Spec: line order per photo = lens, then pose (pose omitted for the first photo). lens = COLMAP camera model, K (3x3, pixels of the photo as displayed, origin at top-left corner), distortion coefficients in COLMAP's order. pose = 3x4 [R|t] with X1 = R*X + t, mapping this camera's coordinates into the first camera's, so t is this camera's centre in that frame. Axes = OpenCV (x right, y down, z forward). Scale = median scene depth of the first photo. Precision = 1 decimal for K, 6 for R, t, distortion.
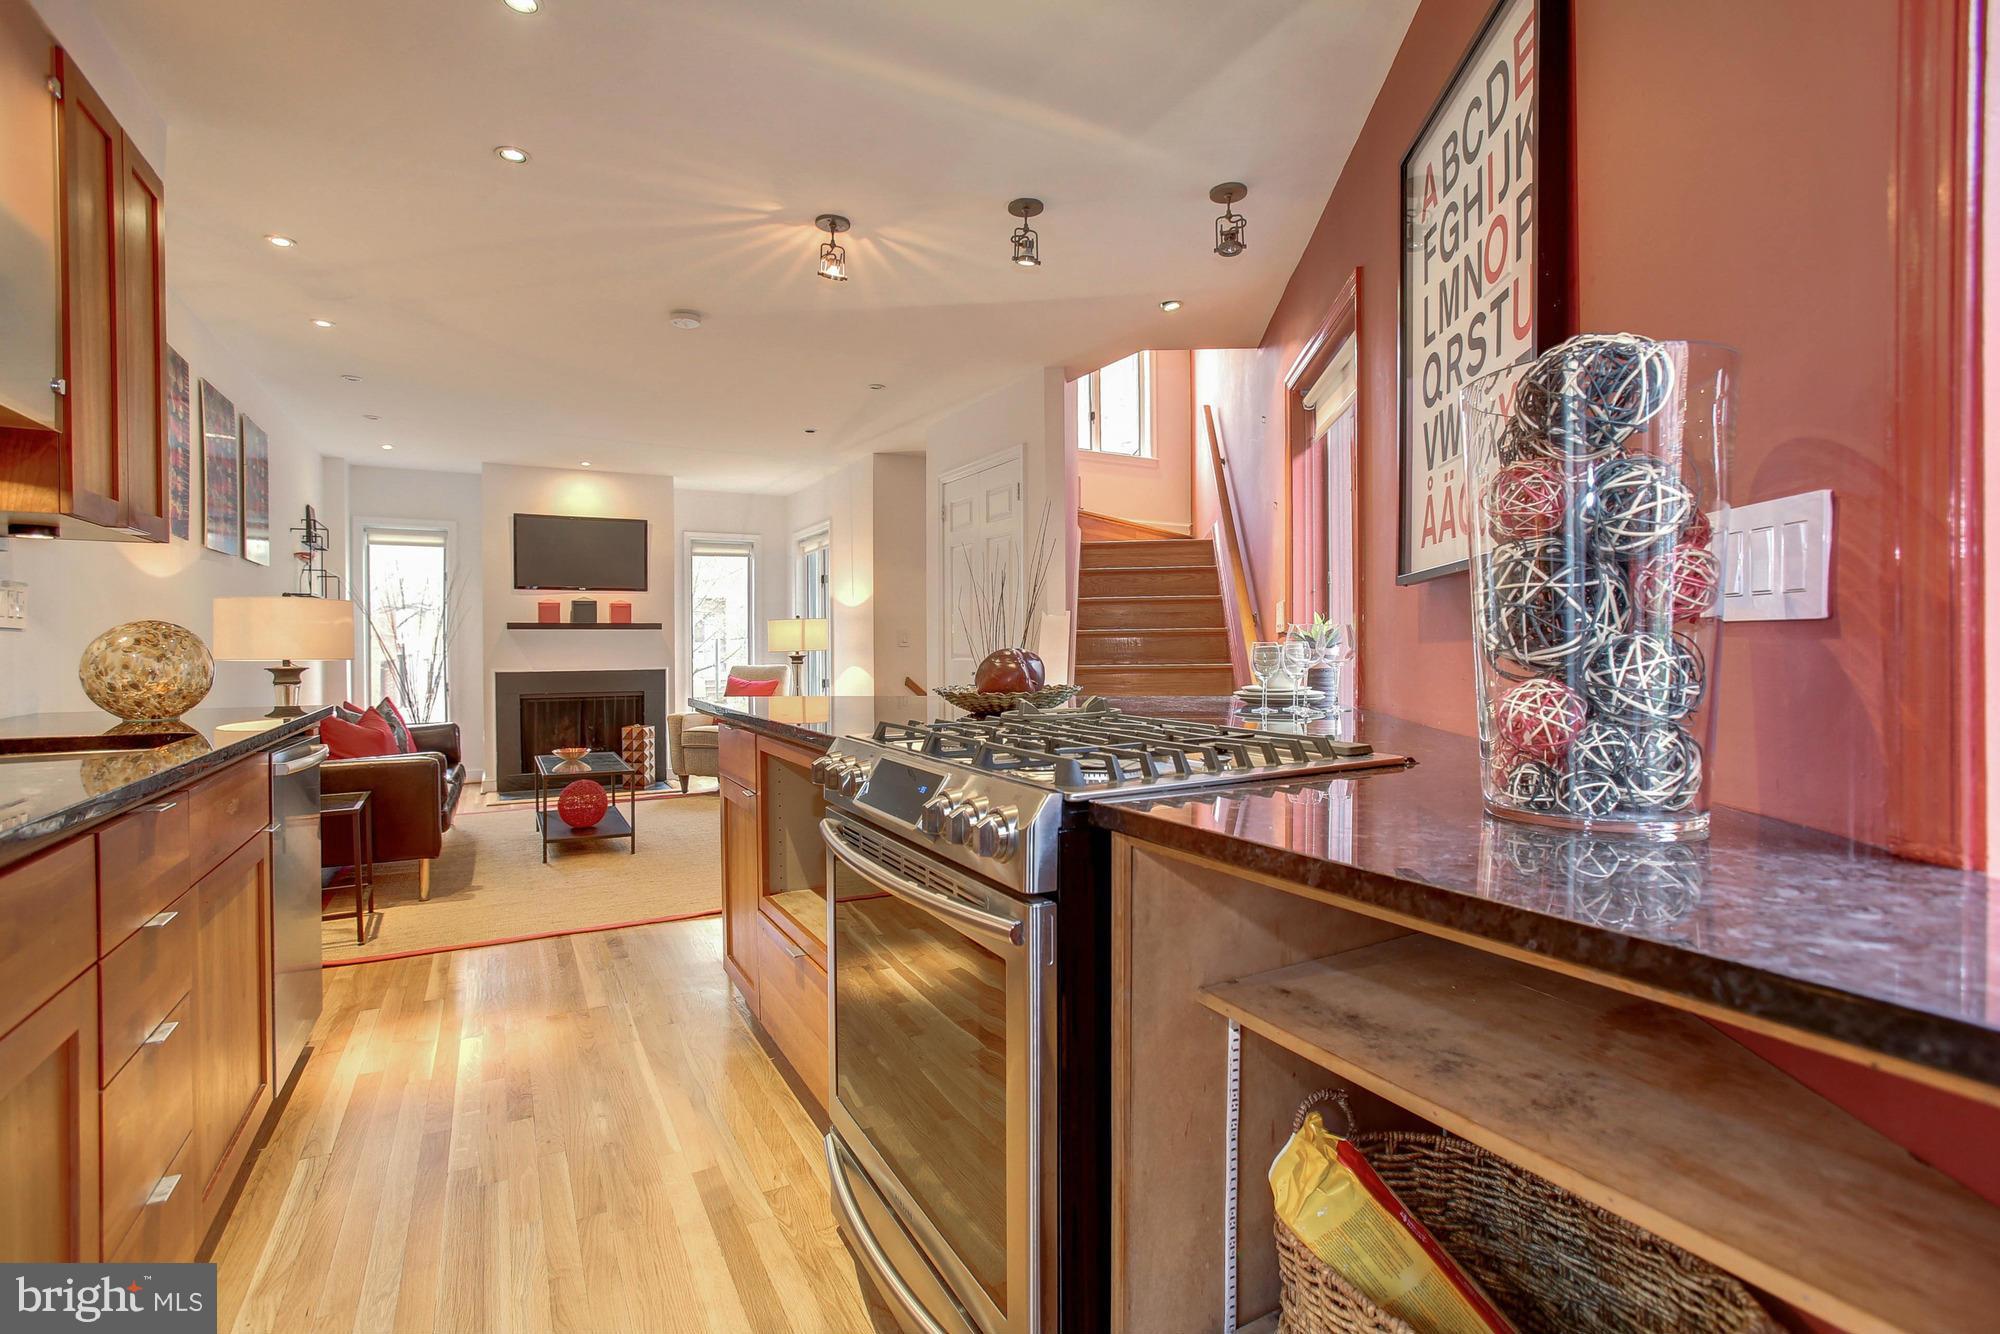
lens RADIAL K [[943.3, 0, 990.7], [0, 943.3, 654.8], [0, 0, 1]] dist [-0.051716, 0.015746]
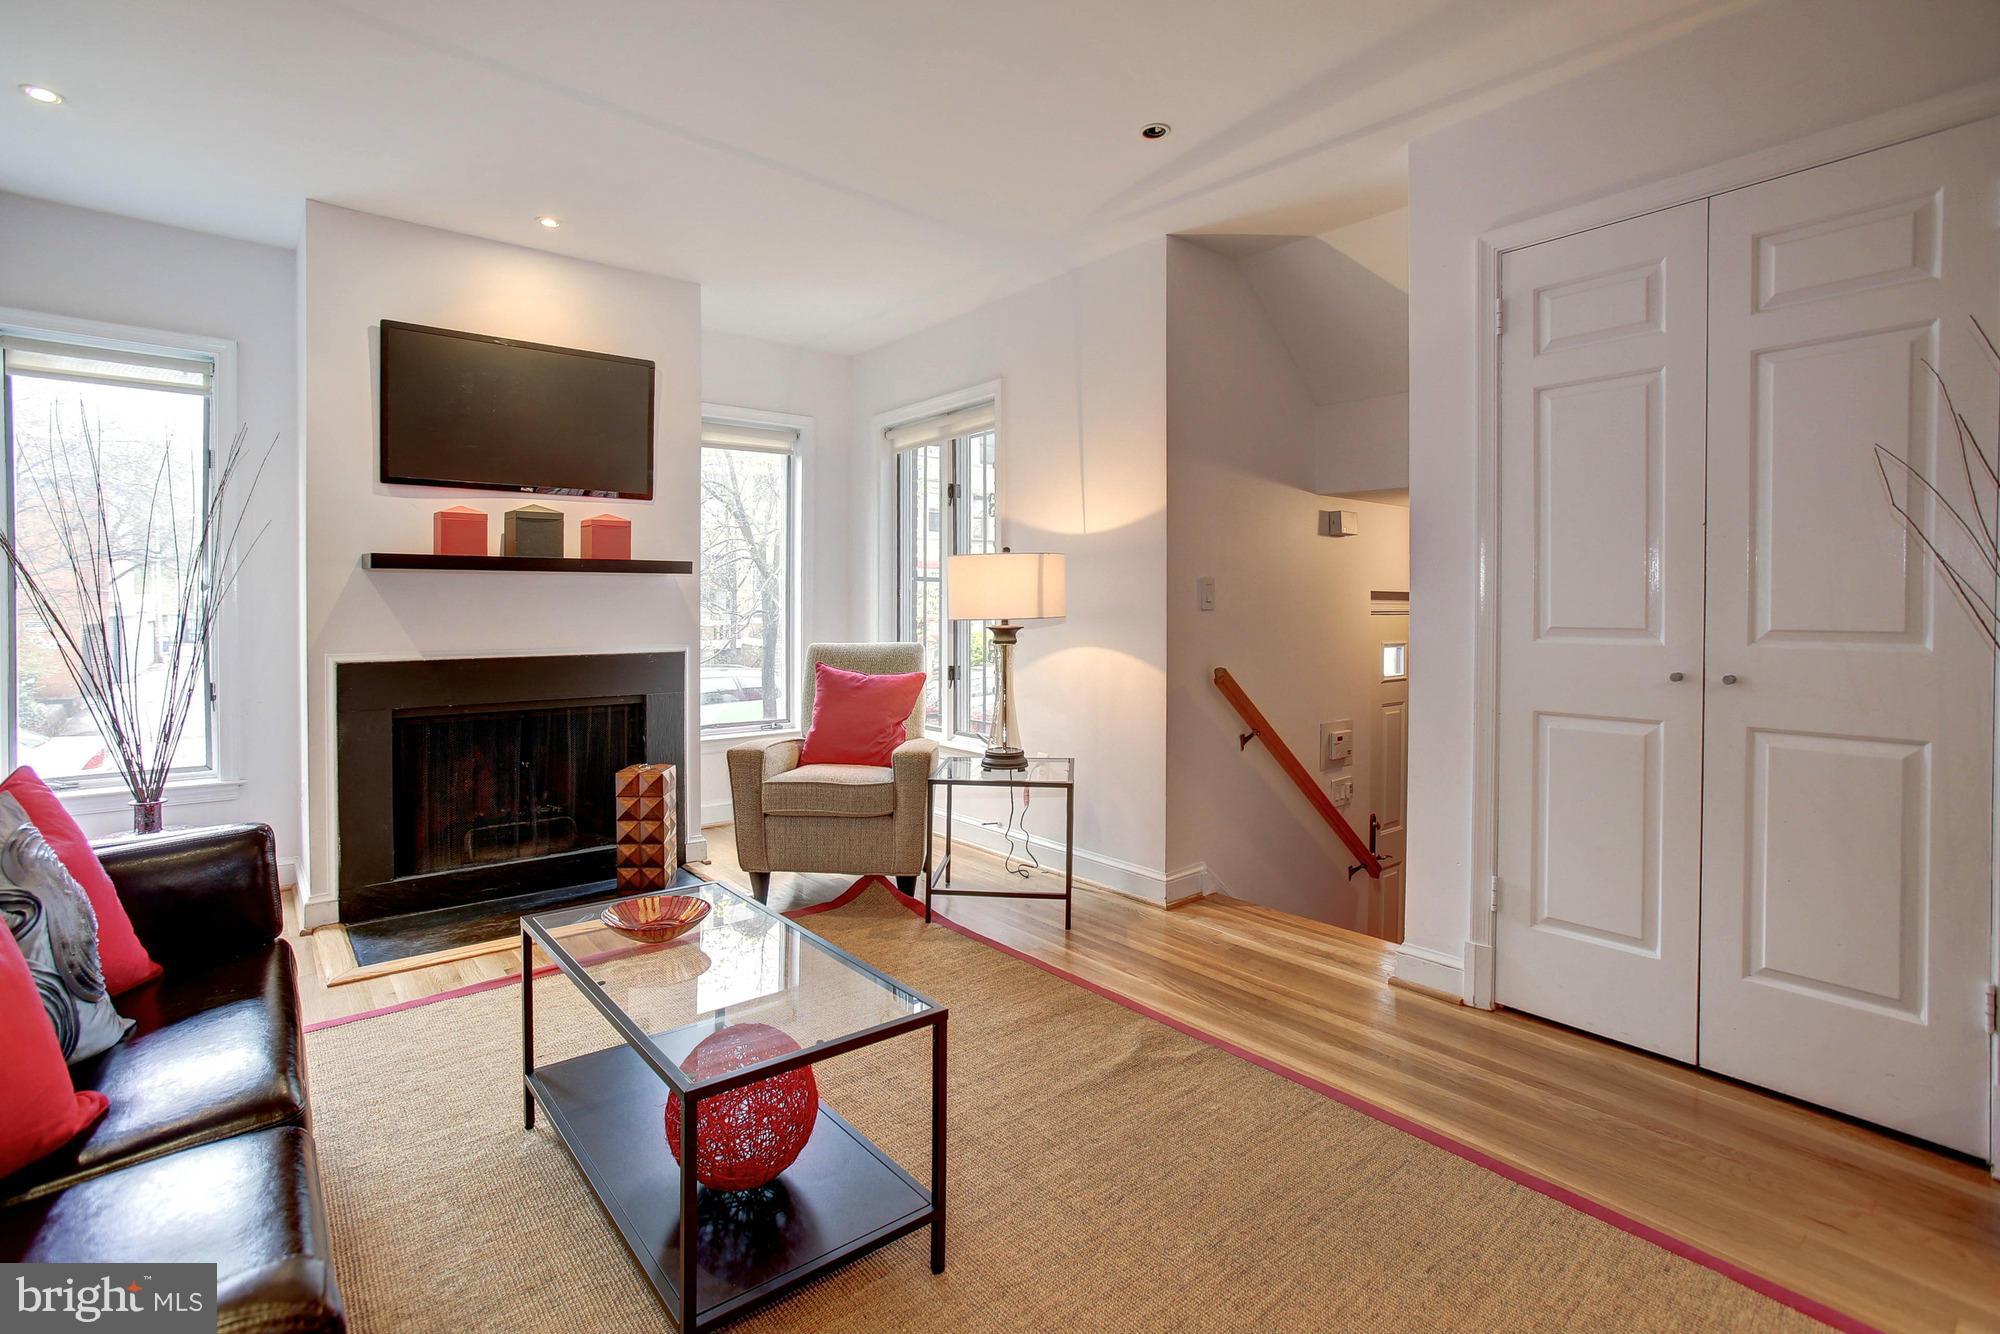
lens RADIAL K [[943.3, 0, 988.4], [0, 943.3, 592.1], [0, 0, 1]] dist [-0.051716, 0.015746]
pose [[0.975183, 0.006191, 0.221314, -0.312708], [-0.001126, 0.999735, -0.023006, -0.005766], [-0.221398, 0.022186, 0.974931, 0.476639]]
